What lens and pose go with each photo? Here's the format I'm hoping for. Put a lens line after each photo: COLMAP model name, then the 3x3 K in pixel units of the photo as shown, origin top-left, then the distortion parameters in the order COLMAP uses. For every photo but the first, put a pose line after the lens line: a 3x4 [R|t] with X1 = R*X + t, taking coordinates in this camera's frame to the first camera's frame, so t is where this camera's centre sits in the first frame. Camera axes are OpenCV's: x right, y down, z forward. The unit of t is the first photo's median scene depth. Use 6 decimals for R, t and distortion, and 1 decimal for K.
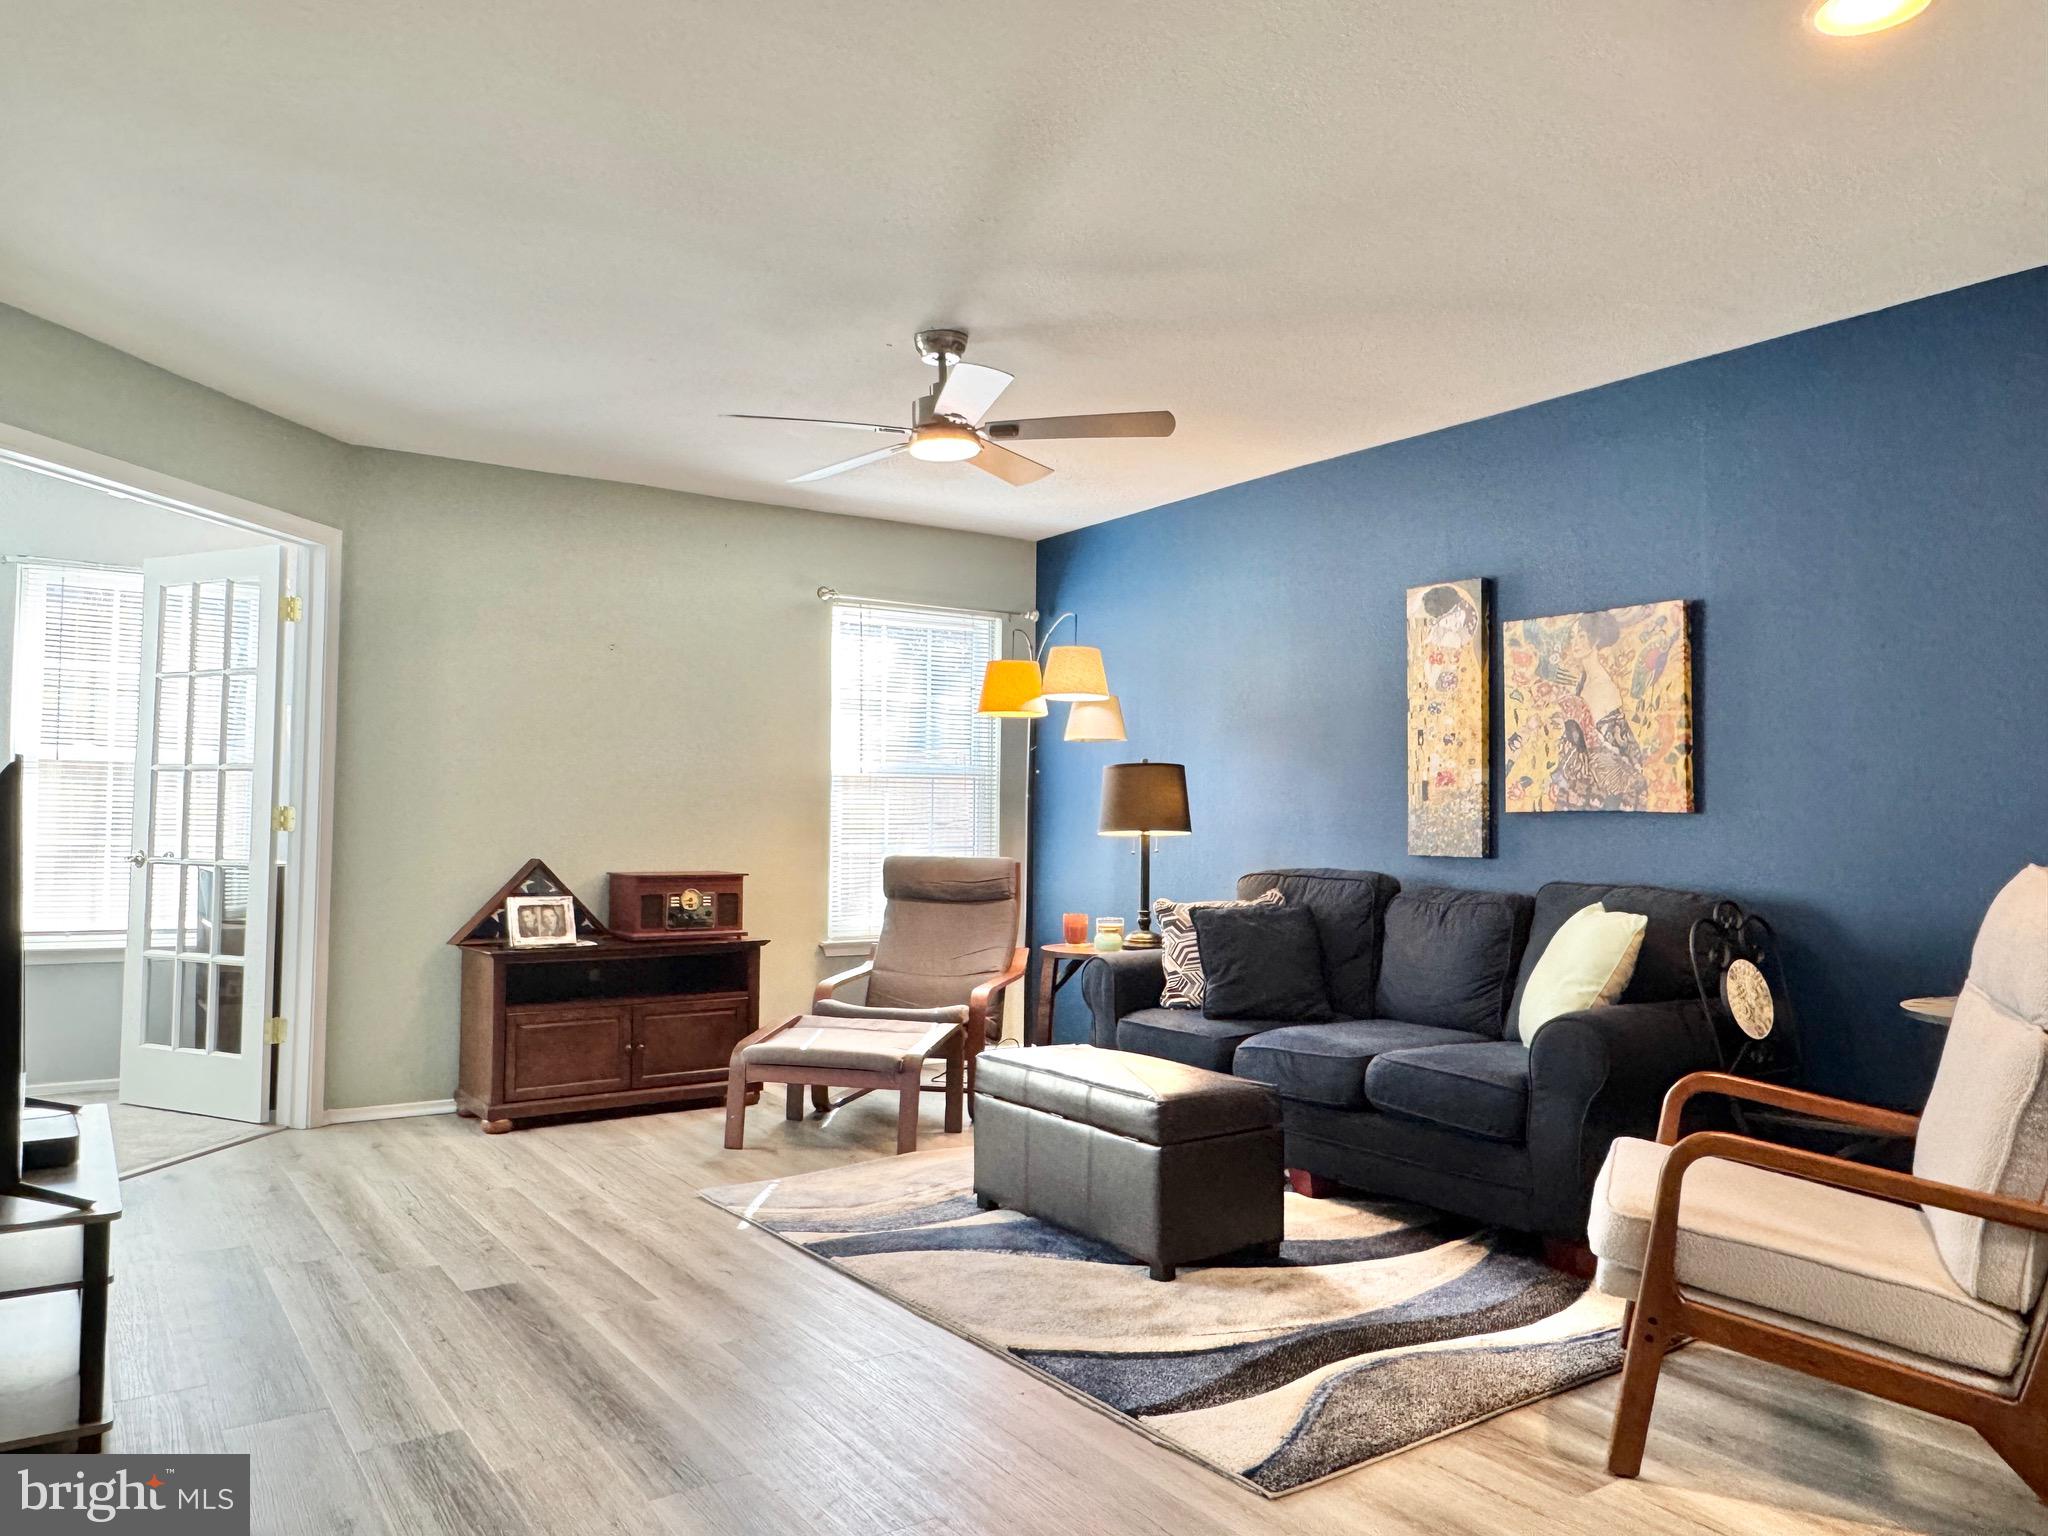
lens RADIAL K [[1422.6, 0, 1027.2], [0, 1422.6, 769.0], [0, 0, 1]] dist [-0.045237, -0.001365]
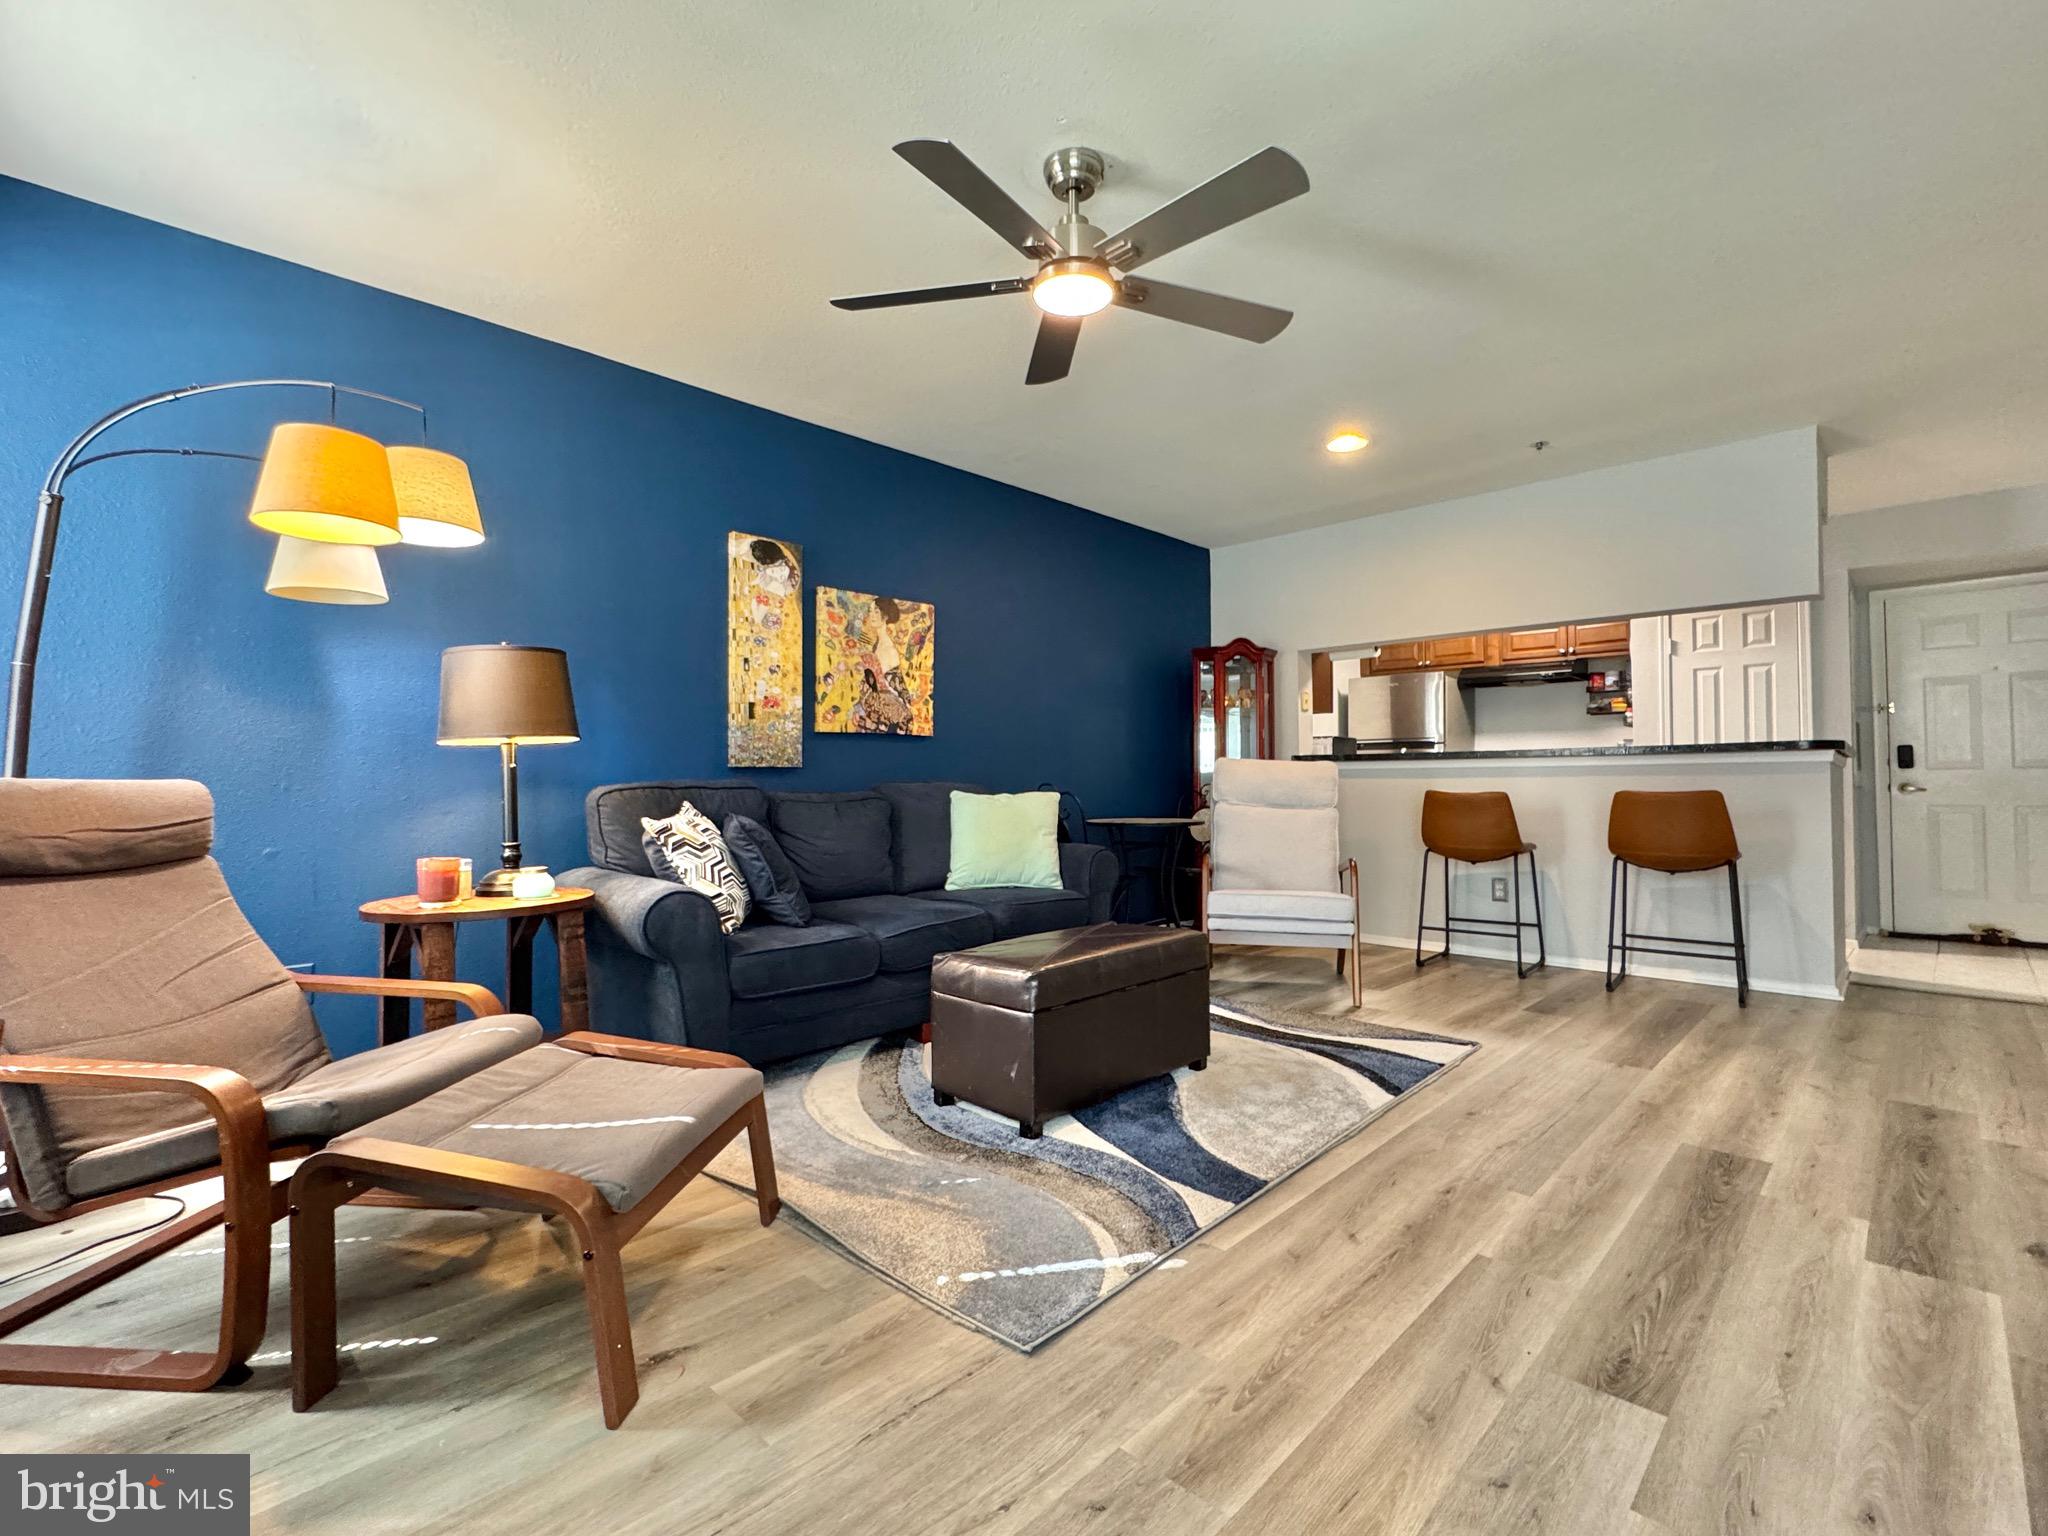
lens RADIAL K [[919.9, 0, 1026.8], [0, 919.9, 766.2], [0, 0, 1]] dist [-0.012415, 0.000073]
pose [[-0.176675, 0.005079, 0.984256, -0.554063], [-0.031455, 0.999447, -0.010803, 0.068270], [-0.983767, -0.032869, -0.176417, 1.002707]]
